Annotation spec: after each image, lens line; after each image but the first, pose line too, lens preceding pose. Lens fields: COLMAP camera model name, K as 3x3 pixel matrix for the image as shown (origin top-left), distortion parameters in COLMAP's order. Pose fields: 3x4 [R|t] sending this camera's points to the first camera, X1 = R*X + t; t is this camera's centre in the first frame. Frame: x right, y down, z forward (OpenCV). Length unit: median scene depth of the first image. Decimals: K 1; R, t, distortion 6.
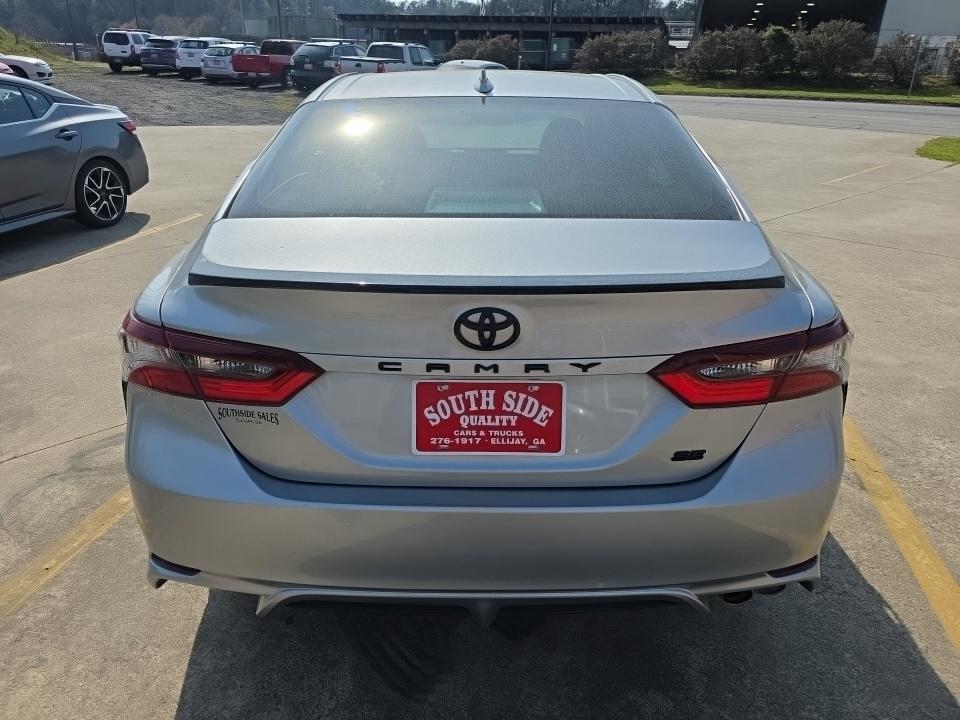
lens RADIAL K [[646.7, 0, 477.9], [0, 646.7, 370.3], [0, 0, 1]] dist [0.020199, -0.025193]
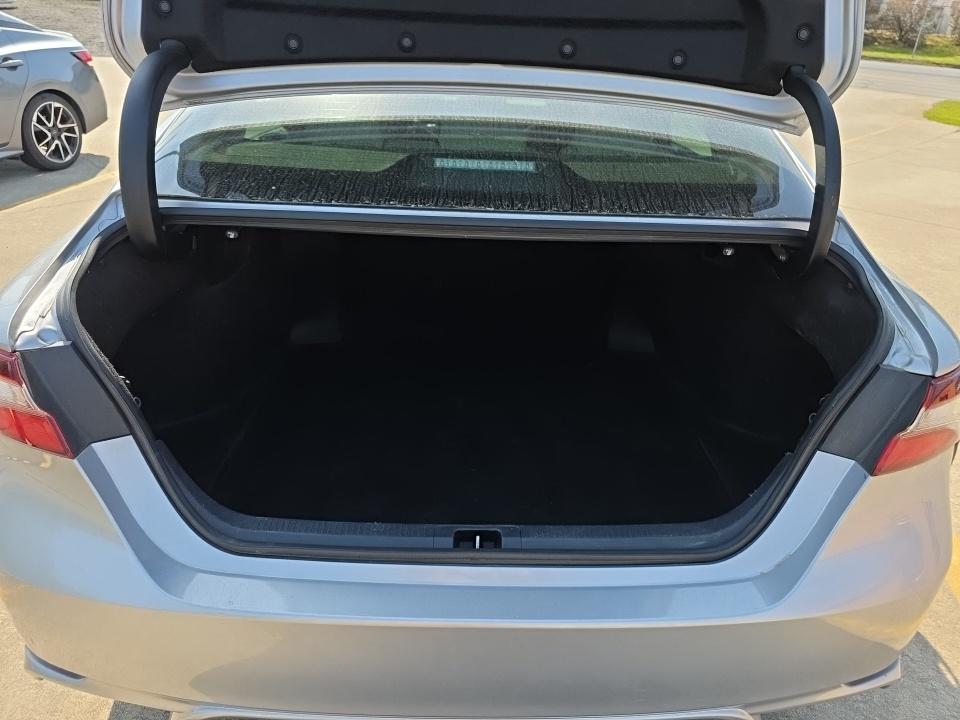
lens RADIAL K [[646.7, 0, 487.9], [0, 646.7, 359.7], [0, 0, 1]] dist [0.020199, -0.025193]
pose [[0.999164, 0.021956, 0.034493, -0.000497], [-0.023964, 0.997975, 0.058925, -0.007028], [-0.033129, -0.059702, 0.997666, 0.018389]]
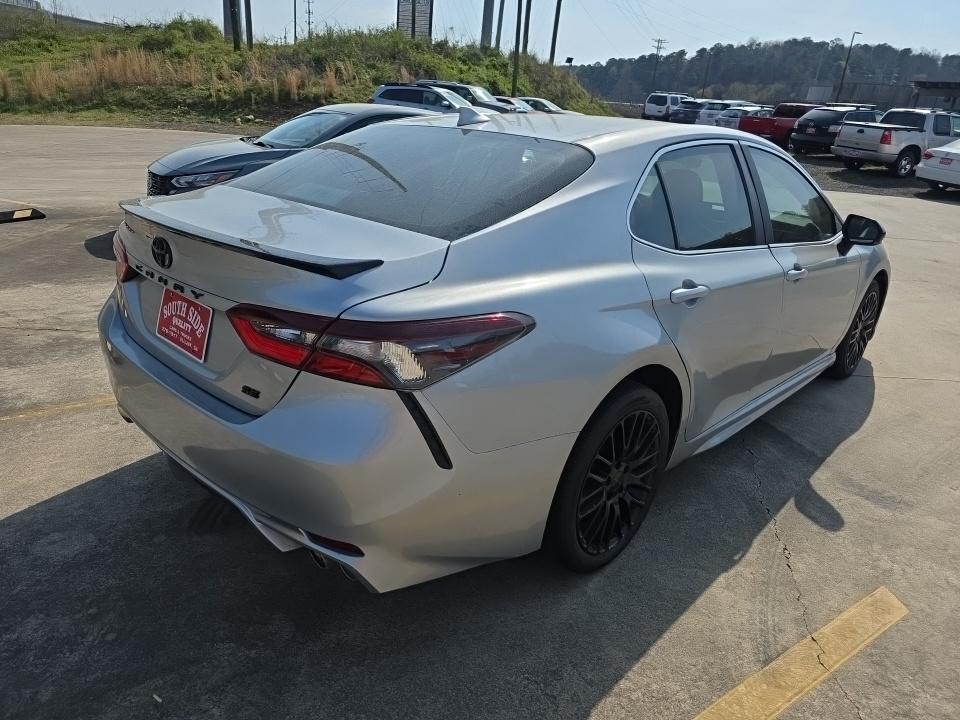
lens RADIAL K [[646.7, 0, 486.5], [0, 646.7, 354.1], [0, 0, 1]] dist [0.020199, -0.025193]
pose [[0.731985, 0.264759, -0.627774, 0.089476], [-0.328676, 0.944323, 0.015025, -0.006424], [0.596800, 0.195336, 0.778250, 0.018963]]
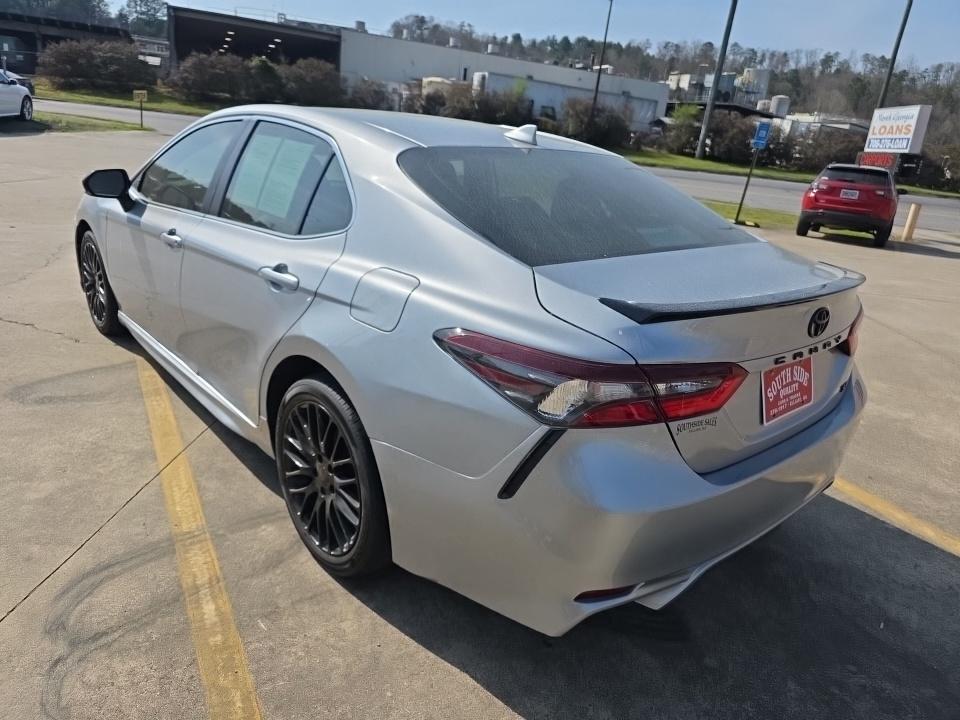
lens RADIAL K [[646.7, 0, 479.4], [0, 646.7, 357.5], [0, 0, 1]] dist [0.020199, -0.025193]
pose [[0.748463, -0.163106, 0.642806, -0.087990], [0.192538, 0.980978, 0.024728, -0.009939], [-0.634612, 0.105257, 0.765630, 0.021017]]
